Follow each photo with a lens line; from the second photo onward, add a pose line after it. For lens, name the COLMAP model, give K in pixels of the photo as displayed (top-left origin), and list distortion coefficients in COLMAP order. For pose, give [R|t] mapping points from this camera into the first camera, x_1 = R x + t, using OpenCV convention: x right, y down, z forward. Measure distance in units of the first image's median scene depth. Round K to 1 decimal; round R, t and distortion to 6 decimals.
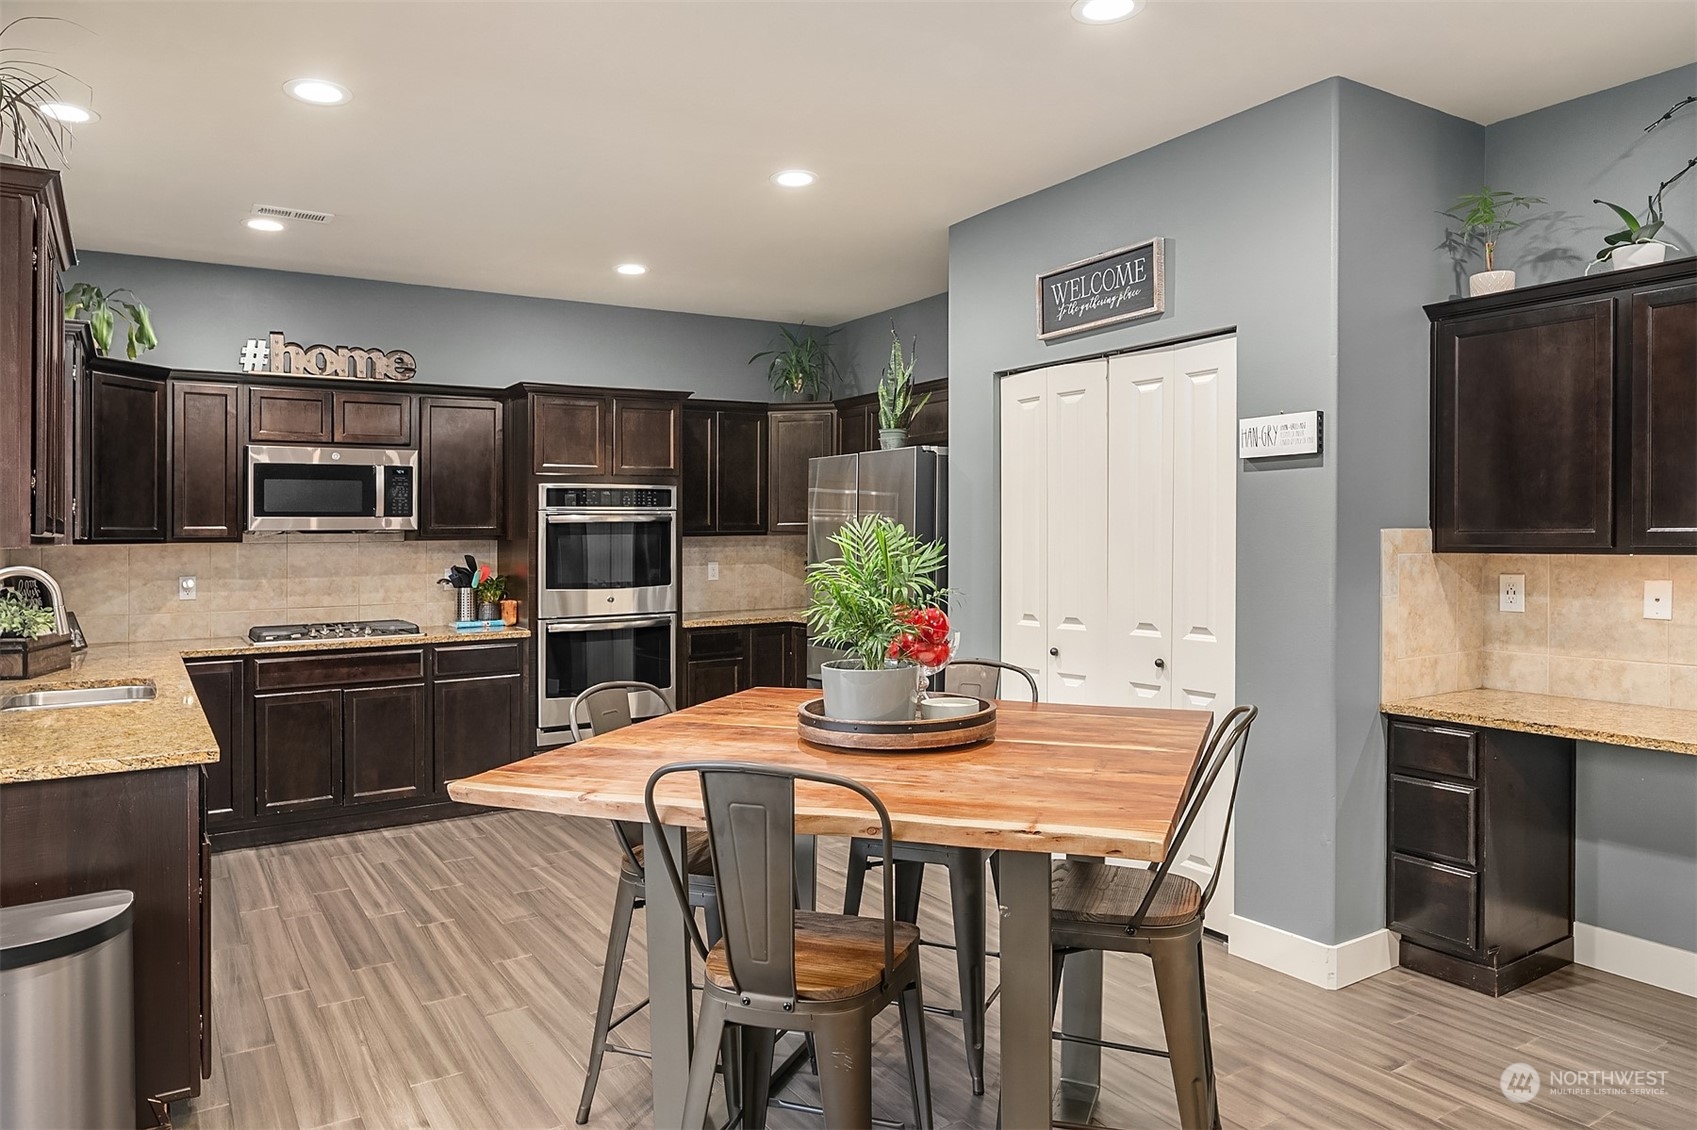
lens RADIAL K [[1063.1, 0, 853.9], [0, 1063.1, 506.9], [0, 0, 1]] dist [0.001711, 0.000751]
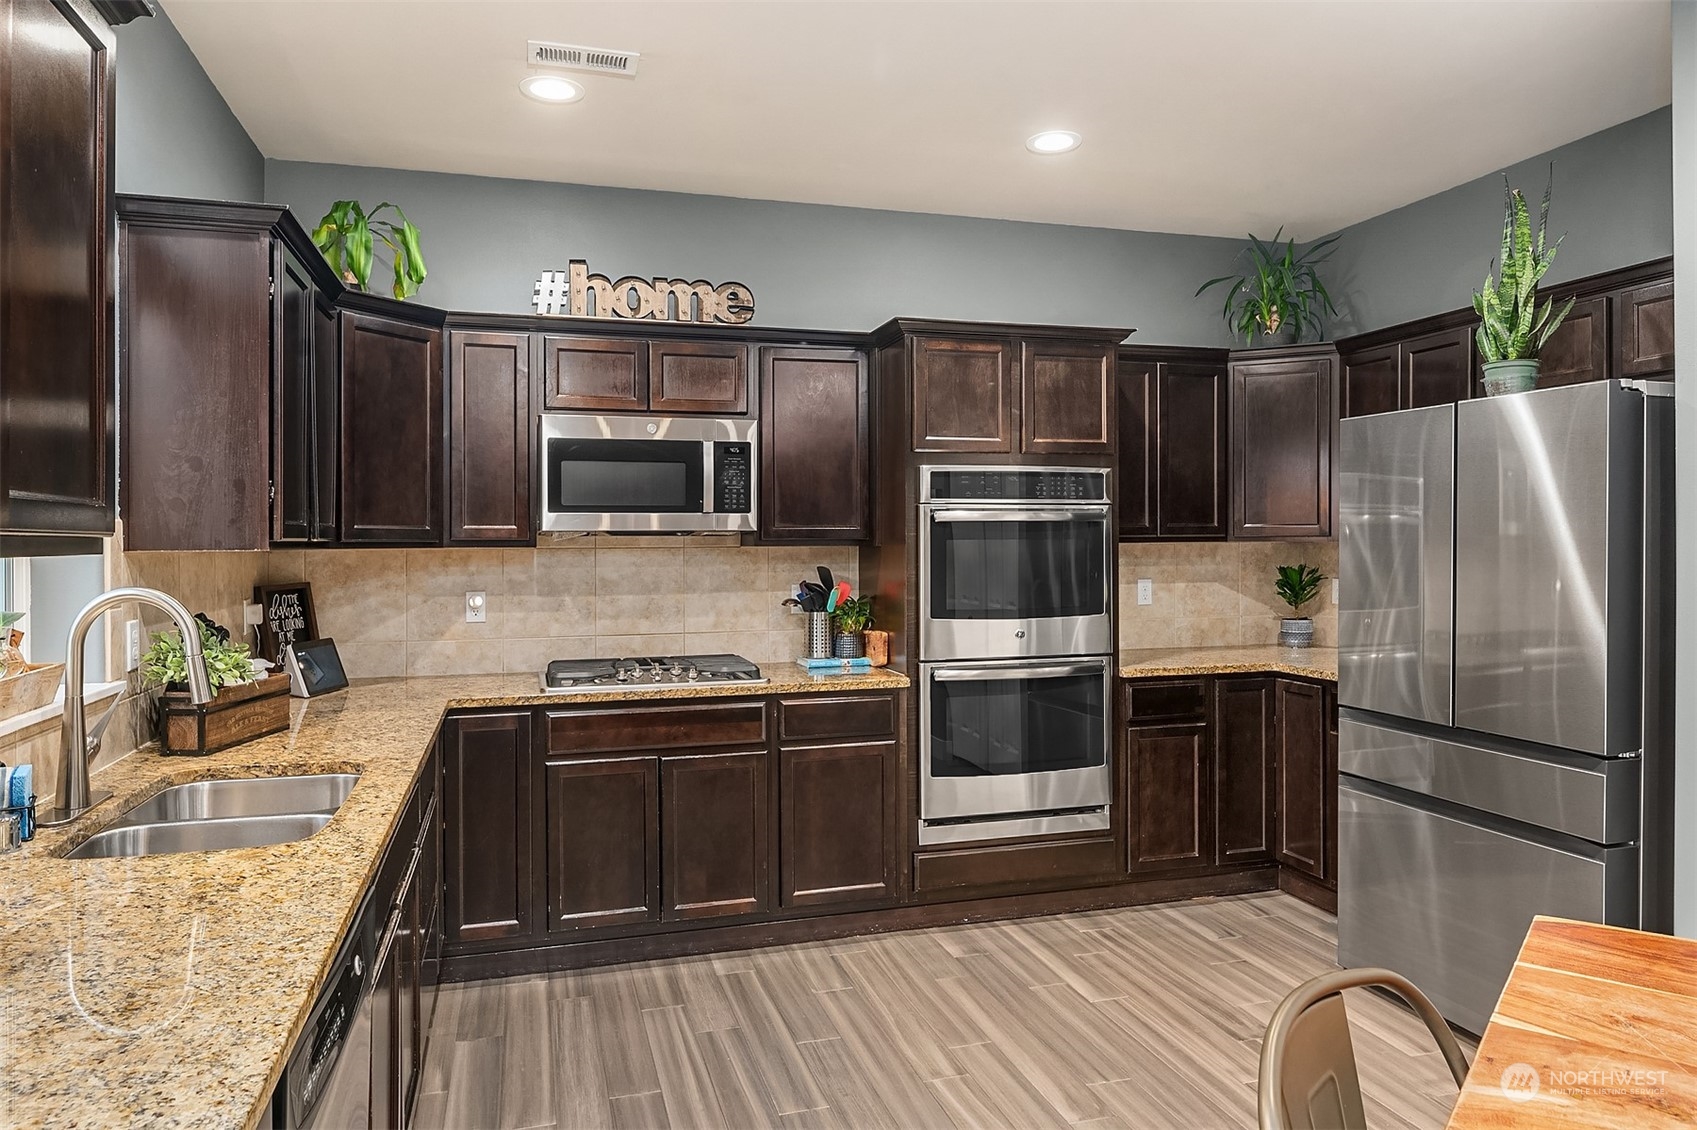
lens RADIAL K [[1085.7, 0, 846.7], [0, 1085.7, 519.9], [0, 0, 1]] dist [0.001766, 0.000256]
pose [[0.953858, -0.000084, -0.300260, -0.135668], [0.002185, 0.999975, 0.006665, 0.009335], [0.300252, -0.007013, 0.953834, 0.326544]]
